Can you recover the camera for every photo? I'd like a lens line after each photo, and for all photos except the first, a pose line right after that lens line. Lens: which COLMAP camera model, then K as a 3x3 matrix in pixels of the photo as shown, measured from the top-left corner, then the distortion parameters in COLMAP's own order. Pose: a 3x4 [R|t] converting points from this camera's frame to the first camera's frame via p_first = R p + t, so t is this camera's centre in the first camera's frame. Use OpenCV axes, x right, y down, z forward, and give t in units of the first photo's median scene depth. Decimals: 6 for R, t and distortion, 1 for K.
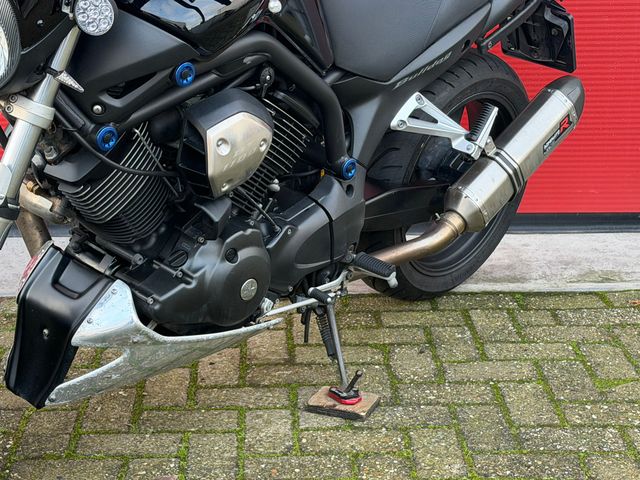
lens RADIAL K [[1330.3, 0, 320.0], [0, 1330.3, 240.0], [0, 0, 1]] dist [0.125714, 0.149879]
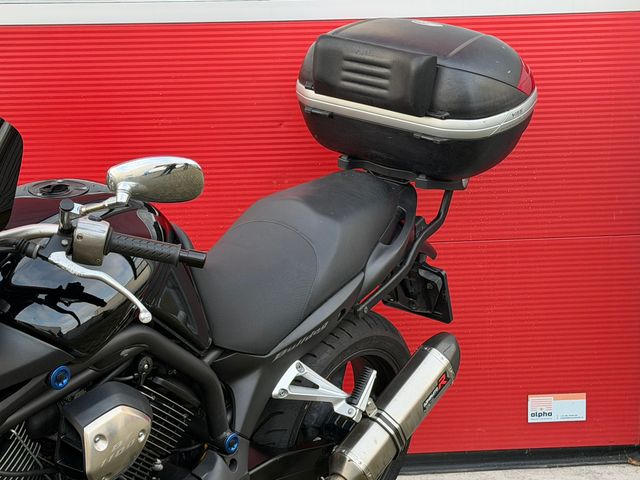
lens RADIAL K [[1330.3, 0, 320.0], [0, 1330.3, 240.0], [0, 0, 1]] dist [0.125714, 0.149879]
pose [[0.997161, -0.033440, 0.067466, 0.025619], [0.042226, 0.990172, -0.133326, -0.068539], [-0.062345, 0.135797, 0.988773, -0.030978]]
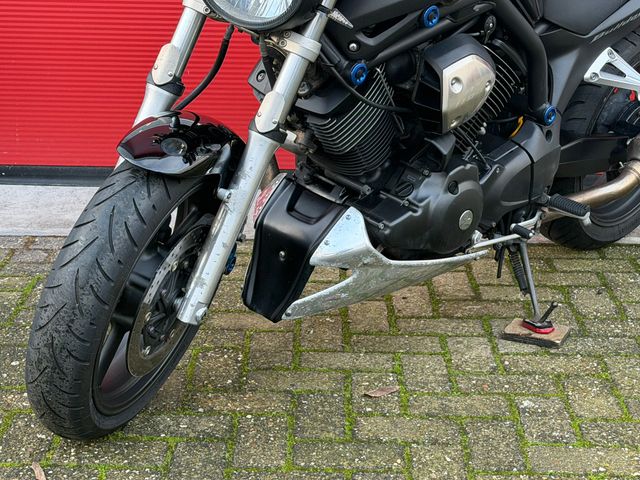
lens RADIAL K [[1330.3, 0, 320.0], [0, 1330.3, 240.0], [0, 0, 1]] dist [0.125714, 0.149879]
pose [[0.999036, 0.022205, -0.037861, -0.120977], [-0.022196, 0.999753, 0.000667, 0.051174], [0.037866, 0.000174, 0.999283, -0.090995]]
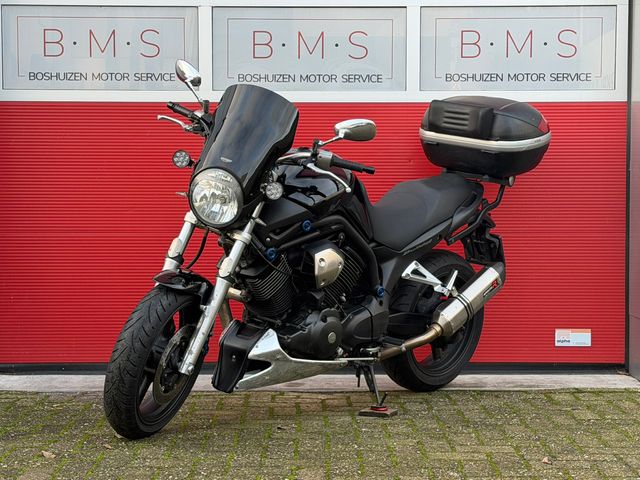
lens RADIAL K [[1330.3, 0, 320.0], [0, 1330.3, 240.0], [0, 0, 1]] dist [0.125714, 0.149879]
pose [[0.999699, -0.000475, -0.024514, -0.019996], [-0.006496, 0.958951, -0.283498, 0.436670], [0.023642, 0.283572, 0.958659, -0.930855]]
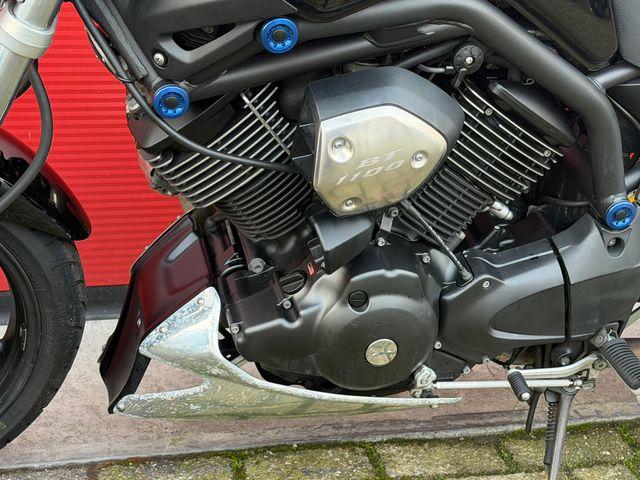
lens RADIAL K [[1333.8, 0, 330.8], [0, 1333.8, 240.3], [0, 0, 1]] dist [0.113267, 0.133606]
pose [[0.839930, 0.276835, -0.466775, 0.215350], [-0.231712, 0.960705, 0.152825, -0.110005], [0.490741, -0.020205, 0.871071, 0.350585]]
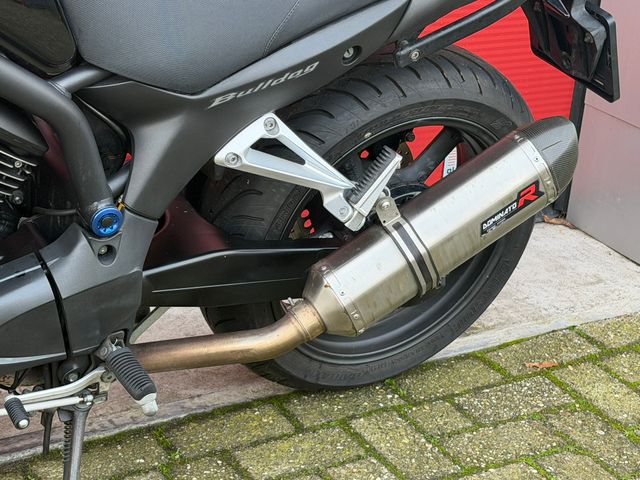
lens RADIAL K [[1333.8, 0, 330.8], [0, 1333.8, 240.3], [0, 0, 1]] dist [0.113267, 0.133606]
pose [[0.956270, 0.194118, -0.218781, 0.265231], [-0.173415, 0.978647, 0.110348, -0.133853], [0.235530, -0.067583, 0.969514, 0.407324]]
